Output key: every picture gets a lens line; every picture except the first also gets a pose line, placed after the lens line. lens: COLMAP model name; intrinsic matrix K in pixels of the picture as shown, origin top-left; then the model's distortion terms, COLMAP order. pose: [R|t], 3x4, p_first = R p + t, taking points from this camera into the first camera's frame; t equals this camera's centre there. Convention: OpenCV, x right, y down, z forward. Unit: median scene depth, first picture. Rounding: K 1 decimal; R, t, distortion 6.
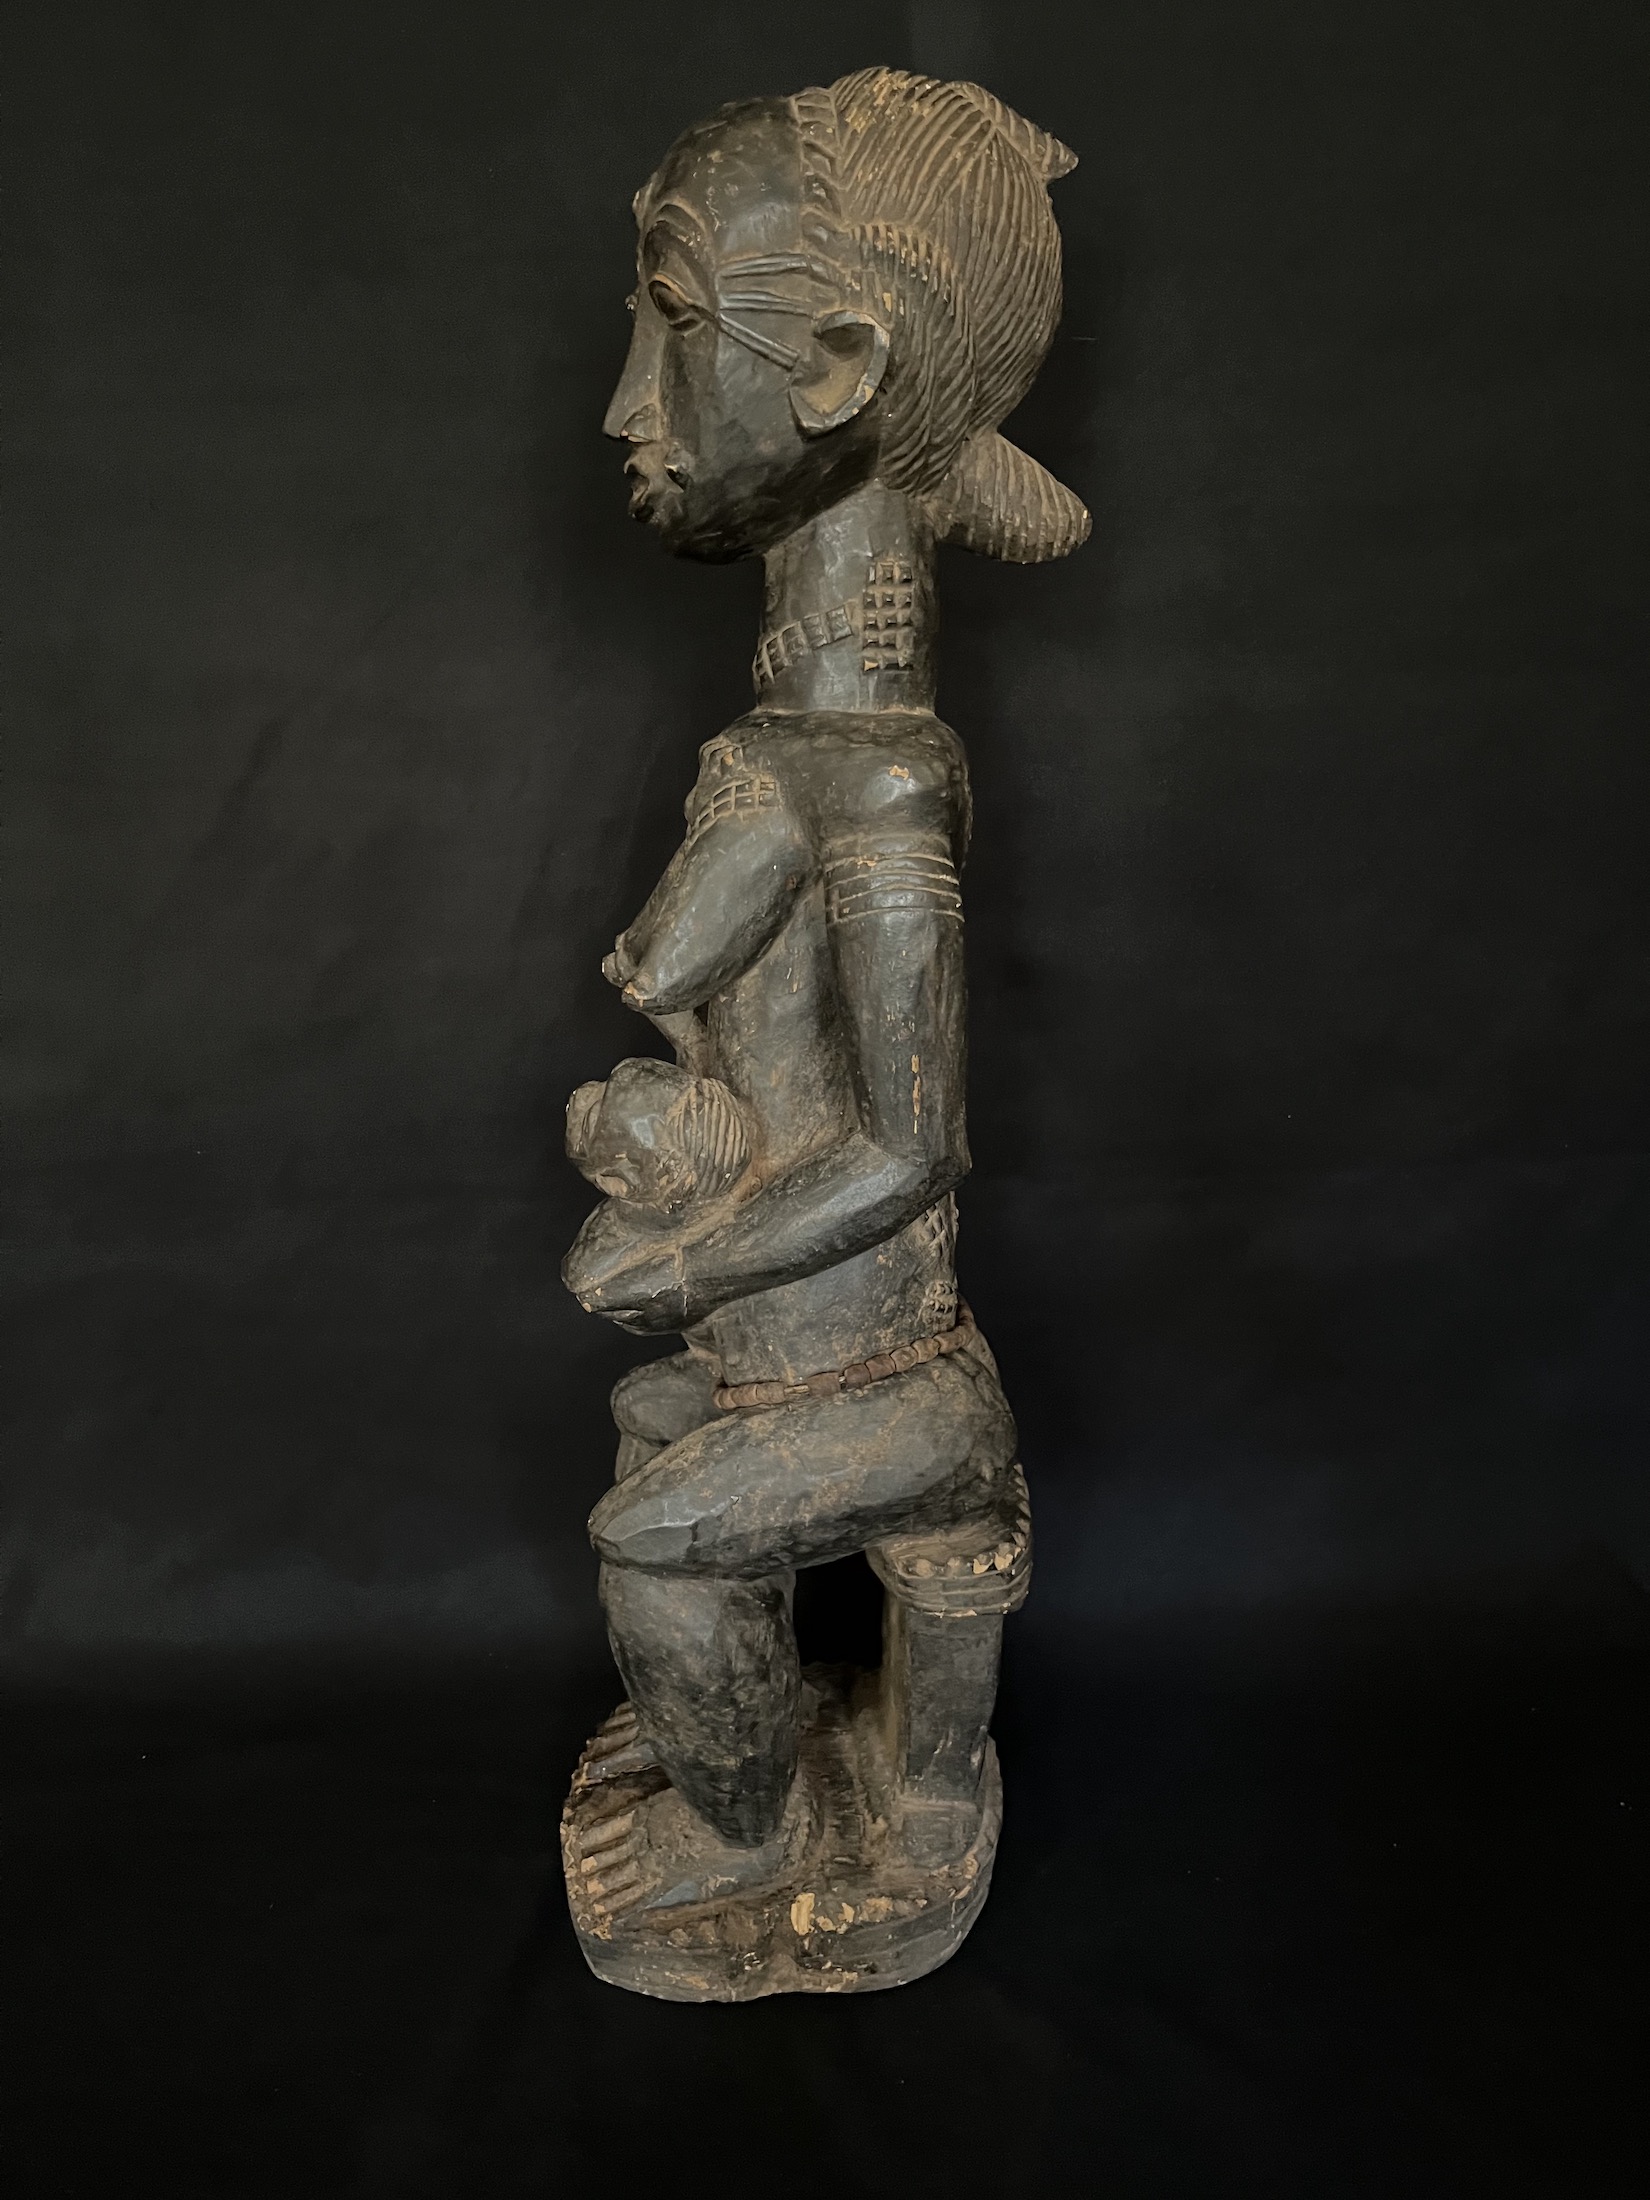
lens RADIAL K [[1671.2, 0, 825.0], [0, 1671.2, 1100.0], [0, 0, 1]] dist [0.012051, -0.000939]
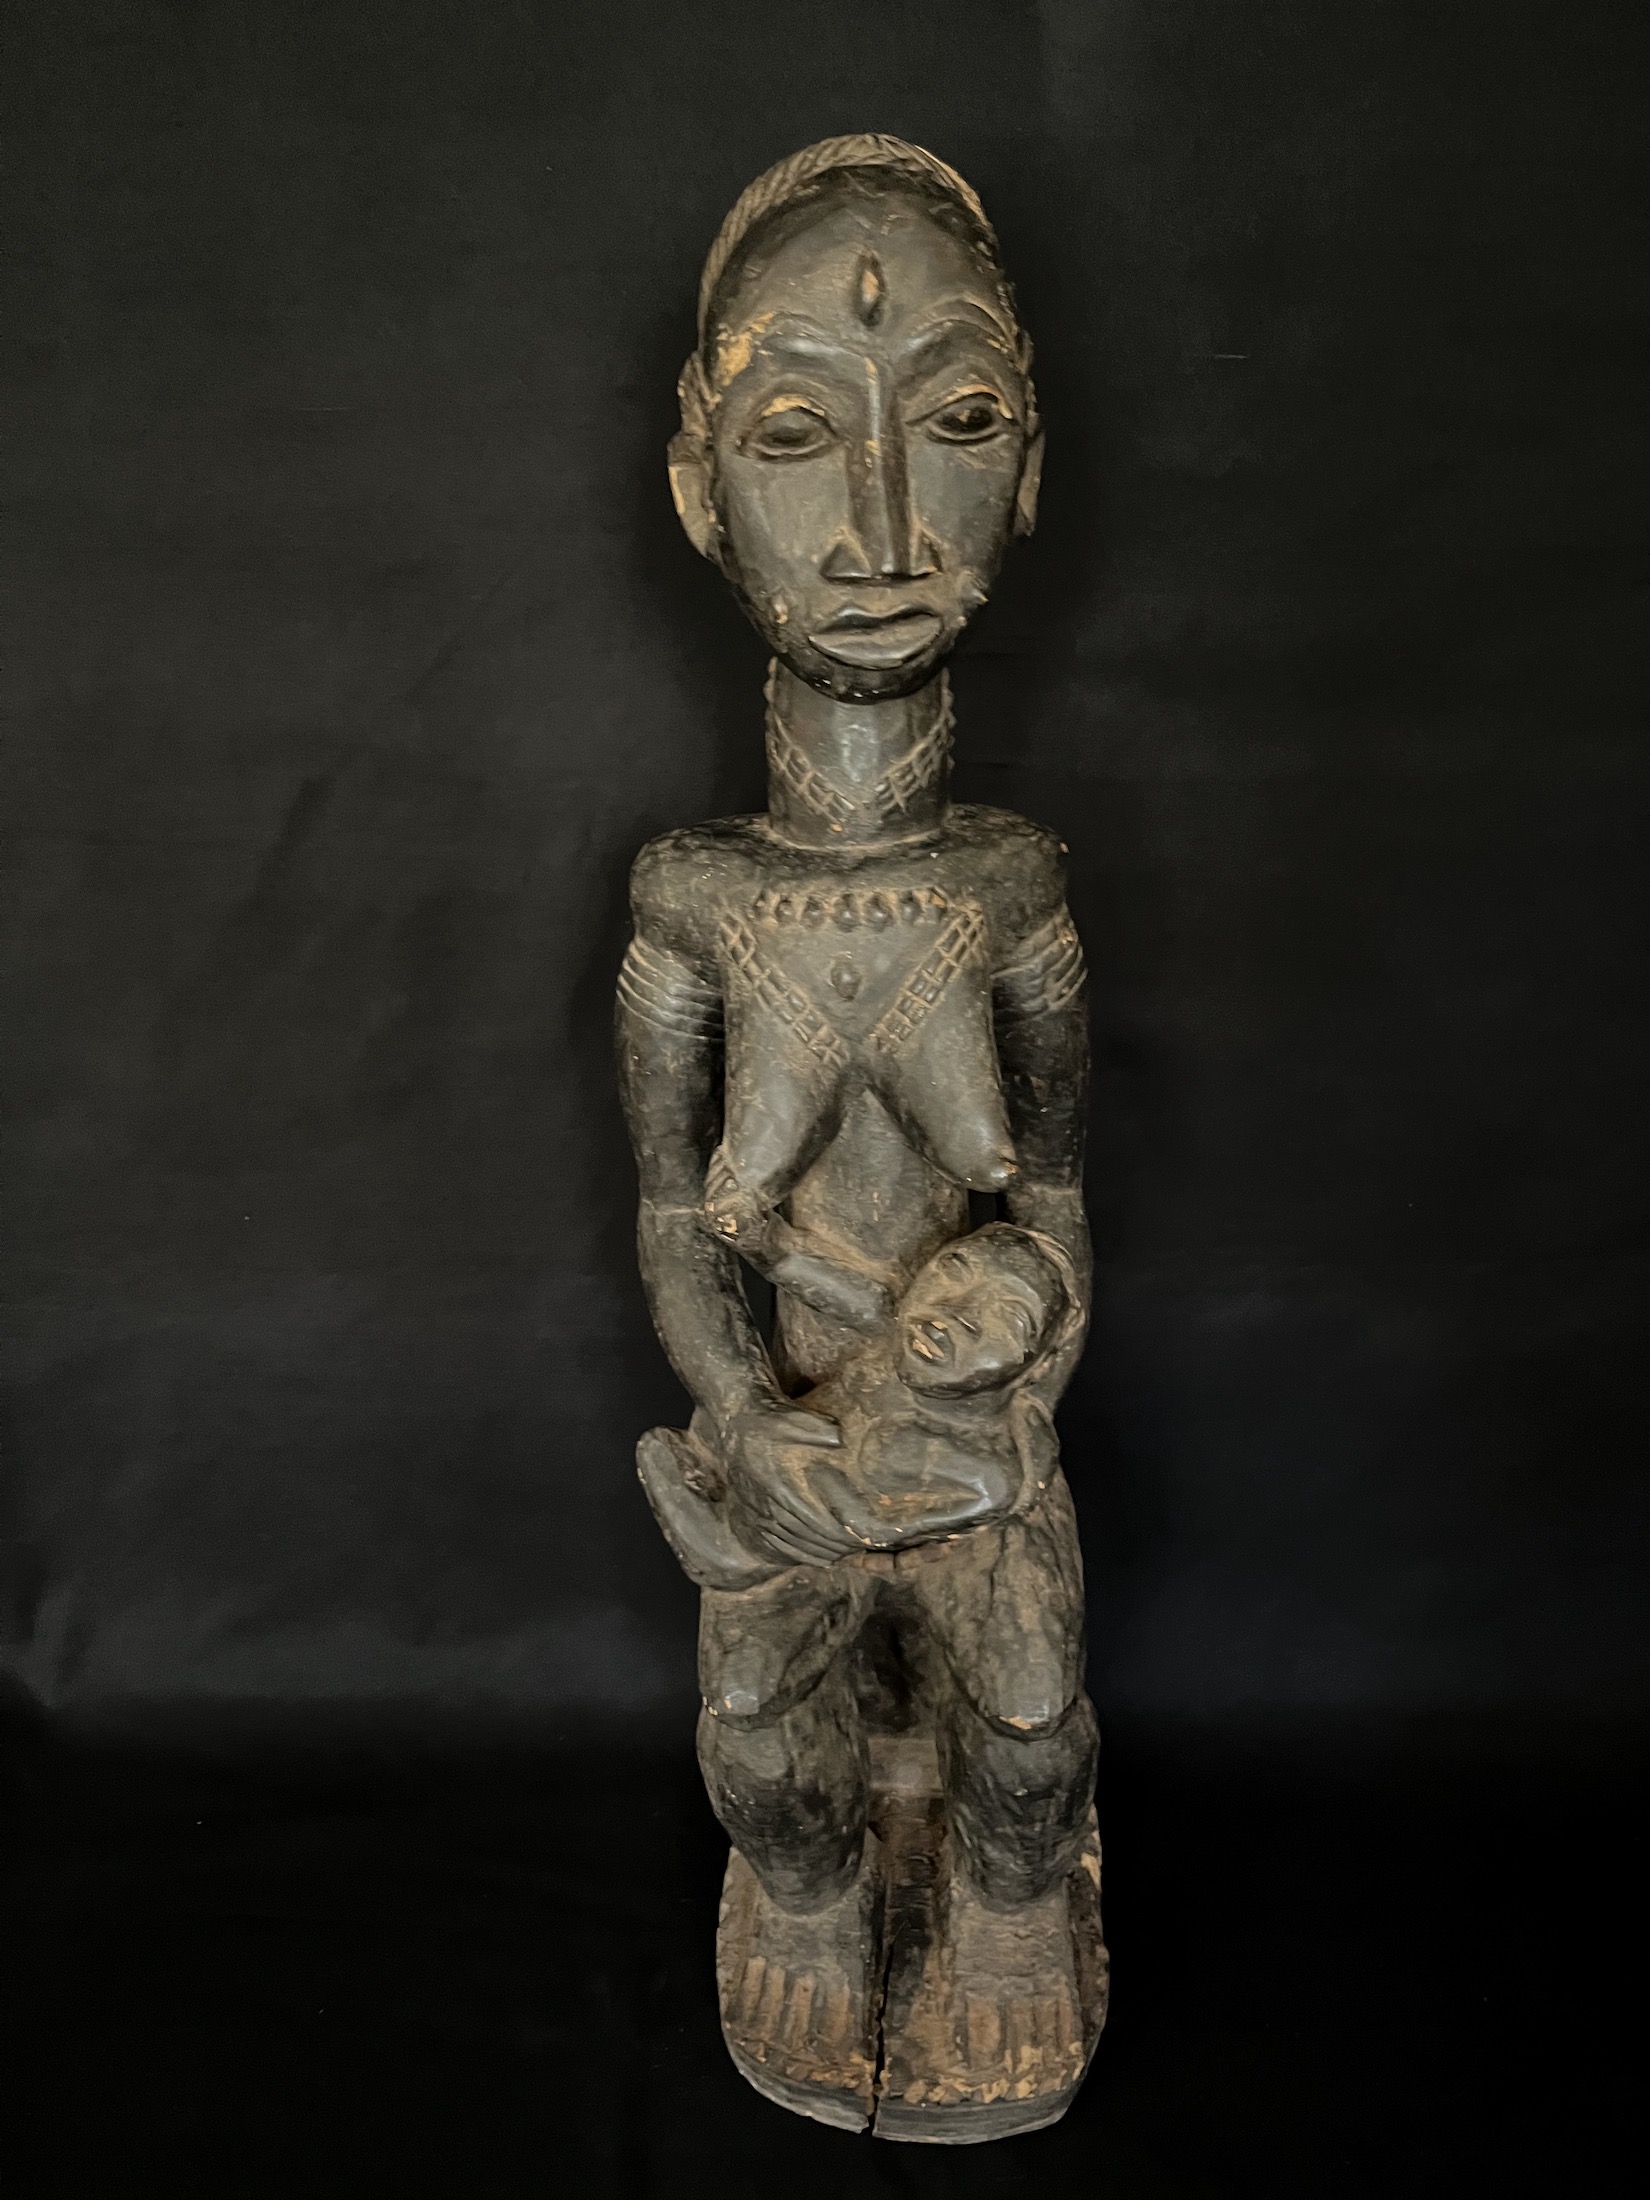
lens RADIAL K [[1673.8, 0, 815.1], [0, 1673.8, 1095.3], [0, 0, 1]] dist [0.062528, -0.099409]
pose [[0.194933, -0.422964, 0.884931, -0.836438], [0.351364, 0.872472, 0.339610, -0.404051], [-0.915720, 0.244732, 0.318688, 0.723287]]
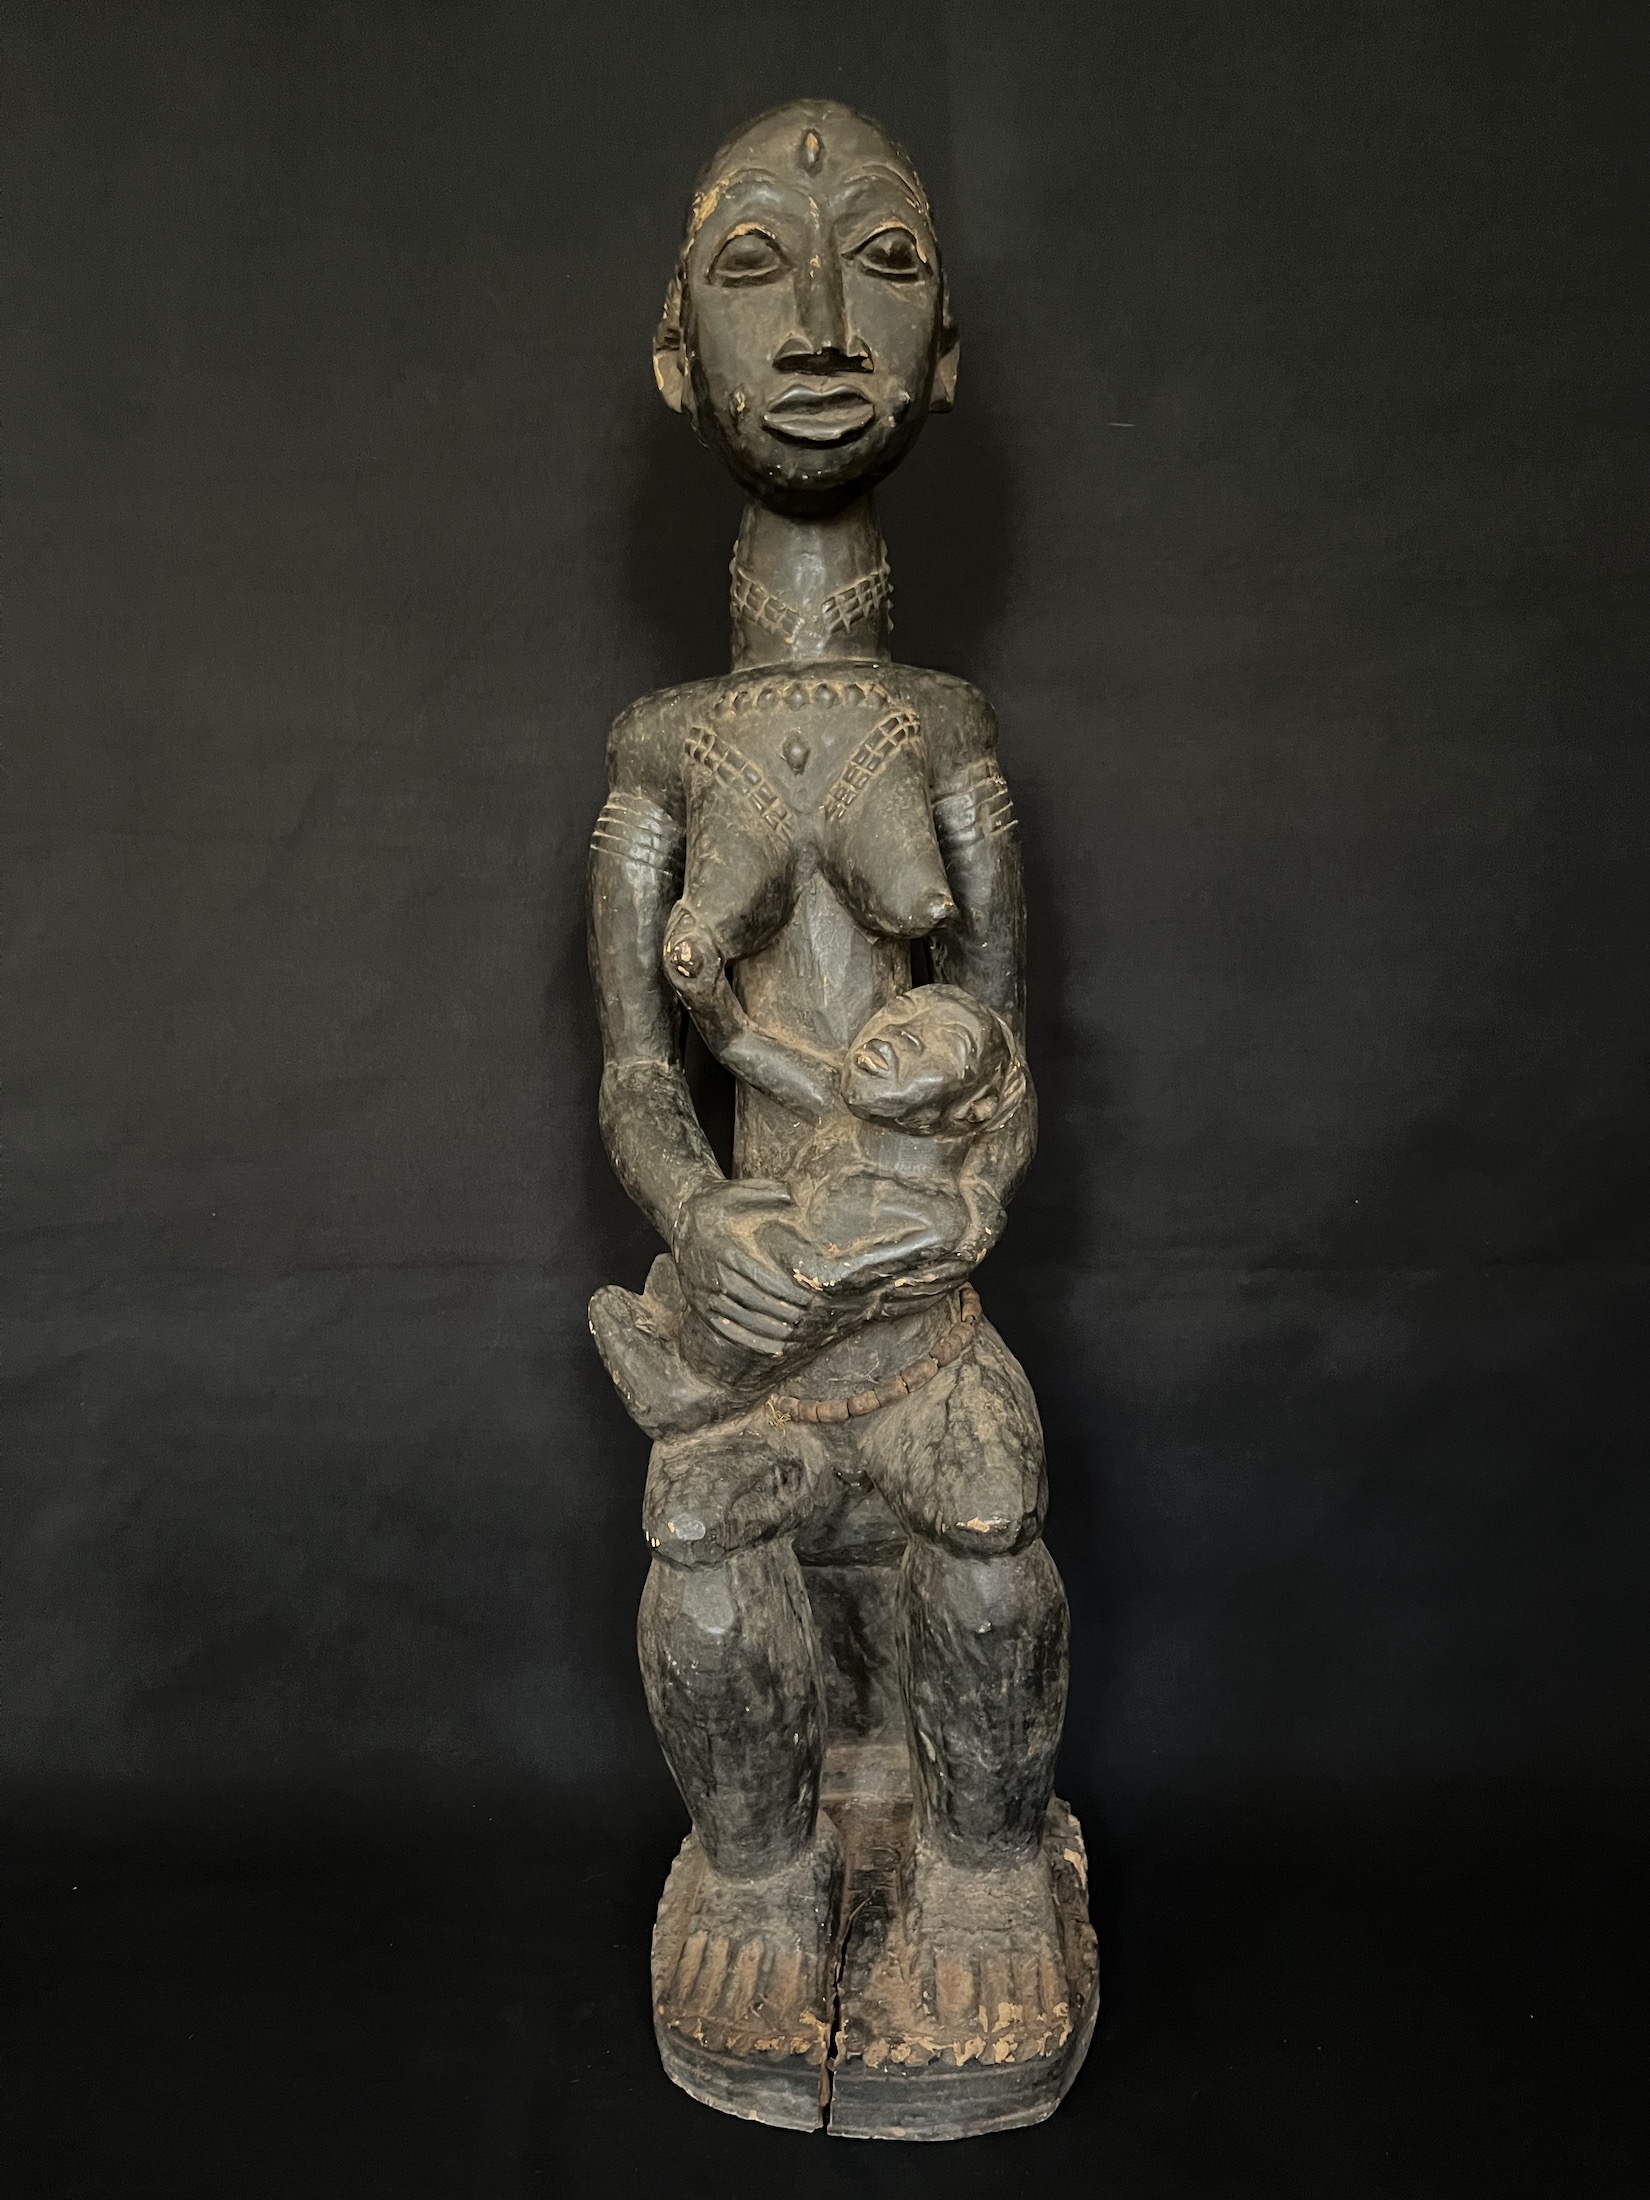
lens RADIAL K [[1673.8, 0, 815.1], [0, 1673.8, 1095.3], [0, 0, 1]] dist [0.062528, -0.099409]
pose [[0.188522, -0.095552, 0.977410, -0.992822], [0.346320, 0.937786, 0.024880, -0.011217], [-0.918979, 0.333806, 0.209885, 0.818940]]
